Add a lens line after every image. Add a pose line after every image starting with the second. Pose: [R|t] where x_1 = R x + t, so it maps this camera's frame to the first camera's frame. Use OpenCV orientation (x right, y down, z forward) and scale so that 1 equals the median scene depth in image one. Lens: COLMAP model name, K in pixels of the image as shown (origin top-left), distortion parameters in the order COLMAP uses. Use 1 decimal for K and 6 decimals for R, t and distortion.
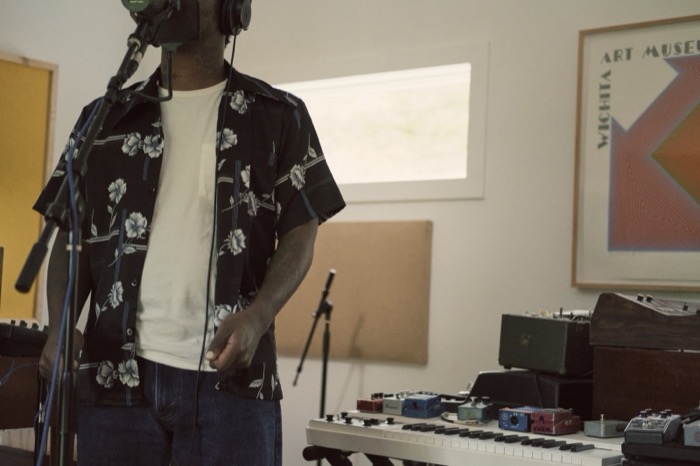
lens RADIAL K [[1104.0, 0, 350.0], [0, 1104.0, 233.0], [0, 0, 1]] dist [0.047190, -0.004047]
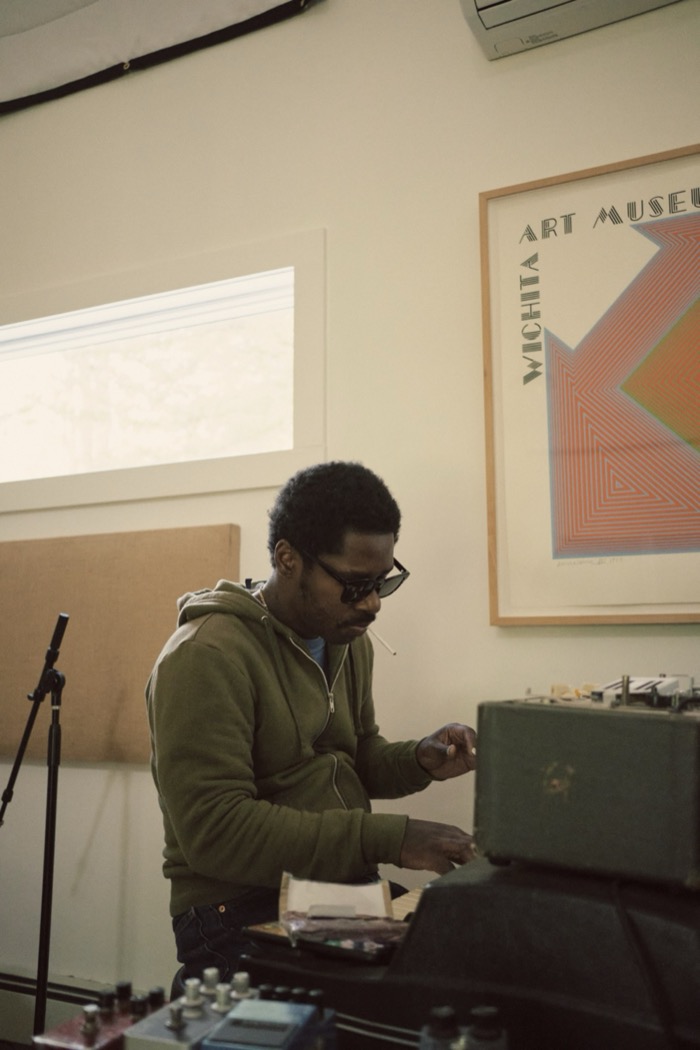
lens RADIAL K [[1024.6, 0, 348.5], [0, 1024.6, 500.2], [0, 0, 1]] dist [0.003707, 0.012510]
pose [[0.979338, -0.019059, 0.201331, 0.023392], [0.035141, 0.996442, -0.076605, 0.023182], [-0.199155, 0.082097, 0.976523, 0.496472]]
